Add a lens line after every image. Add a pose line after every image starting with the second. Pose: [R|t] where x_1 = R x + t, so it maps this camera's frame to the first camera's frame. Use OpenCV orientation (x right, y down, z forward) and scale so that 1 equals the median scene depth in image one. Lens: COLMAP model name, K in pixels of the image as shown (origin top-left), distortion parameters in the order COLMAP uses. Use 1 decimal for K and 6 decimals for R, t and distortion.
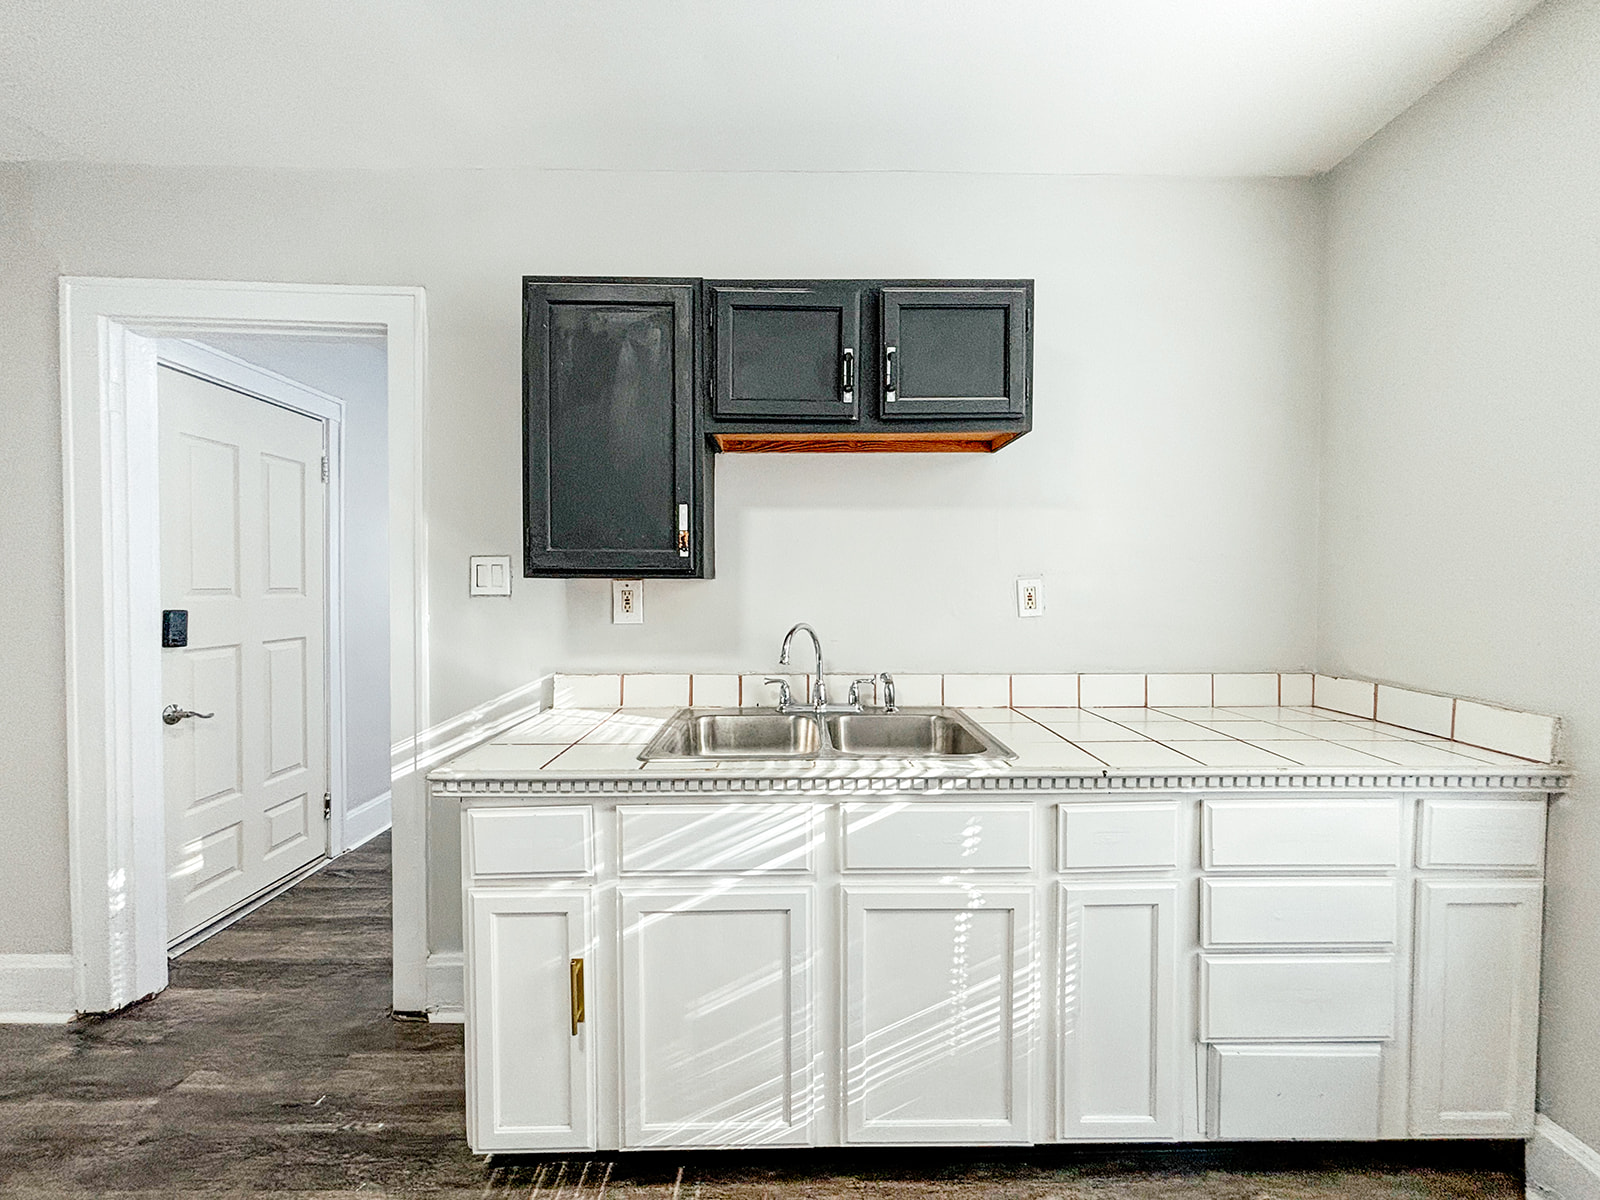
lens RADIAL K [[645.5, 0, 805.4], [0, 645.5, 594.9], [0, 0, 1]] dist [-0.009463, 0.000544]
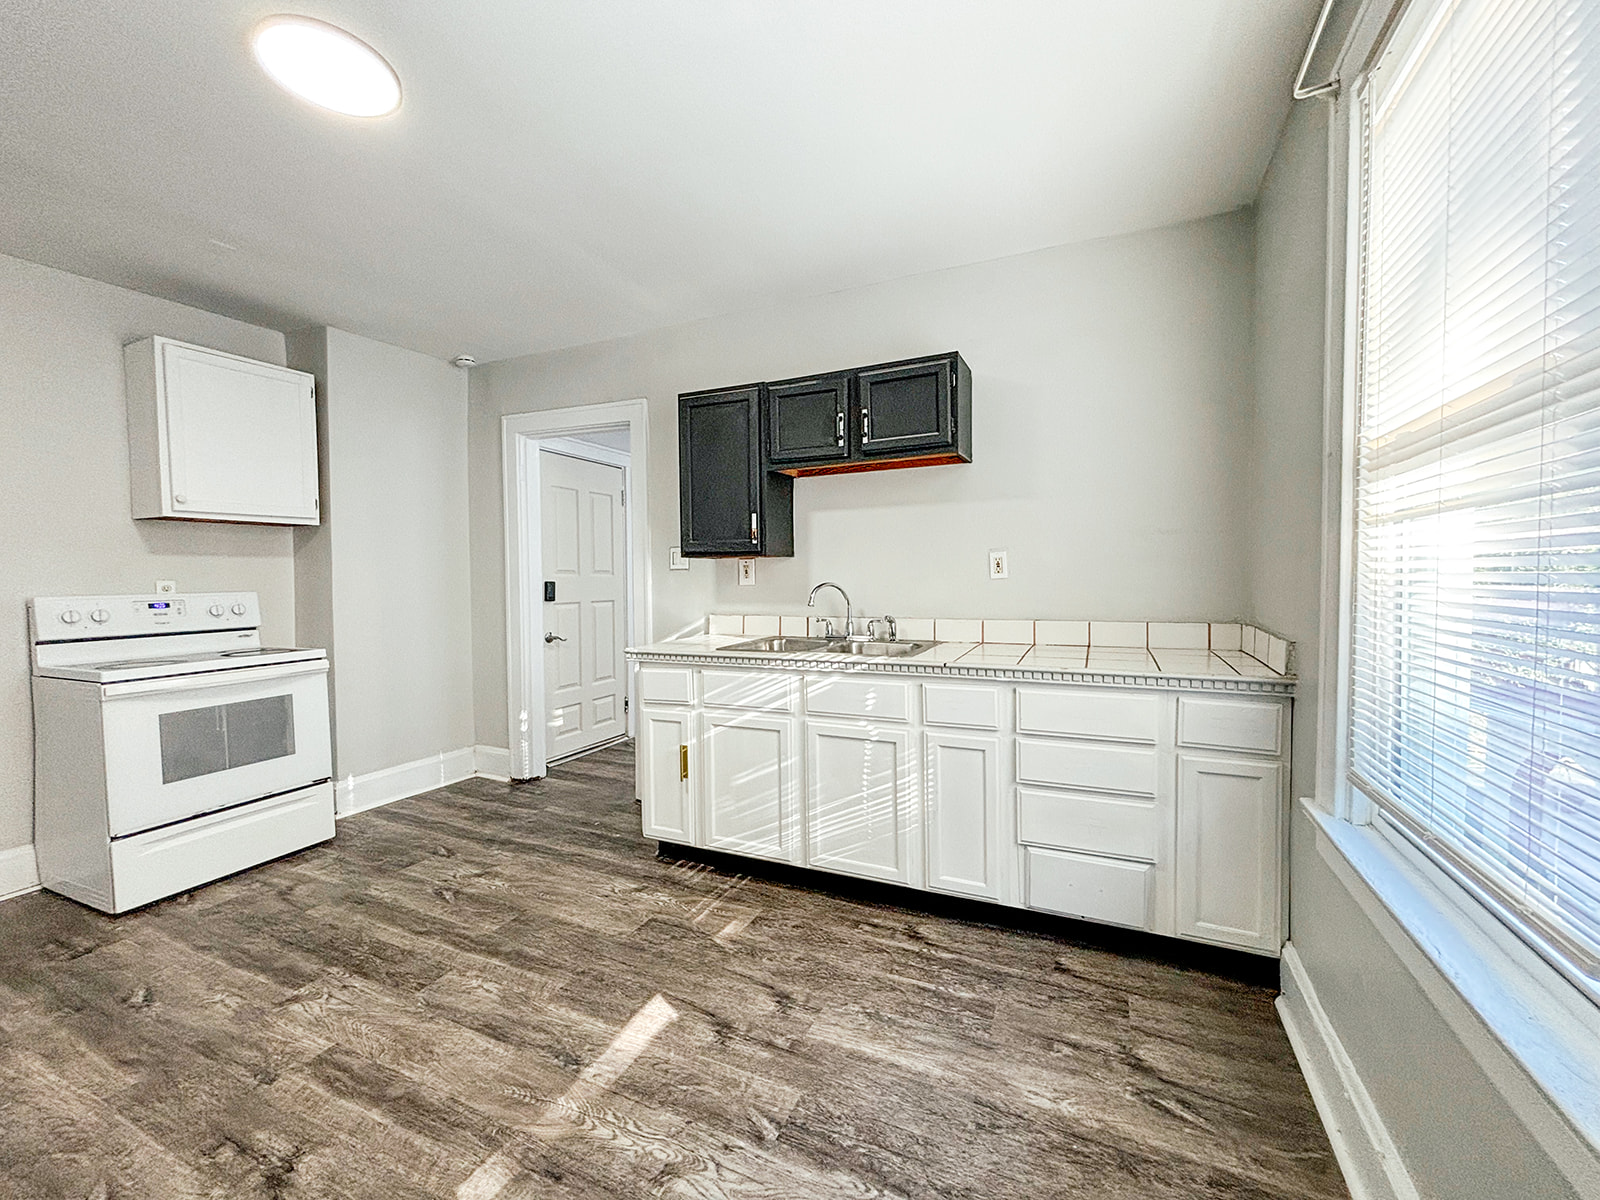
lens RADIAL K [[645.5, 0, 805.4], [0, 645.5, 594.9], [0, 0, 1]] dist [-0.009463, 0.000544]
pose [[0.904154, 0.001100, -0.427205, 0.683037], [0.004397, 0.999920, 0.011882, 0.060935], [0.427183, -0.012622, 0.904077, -0.527802]]
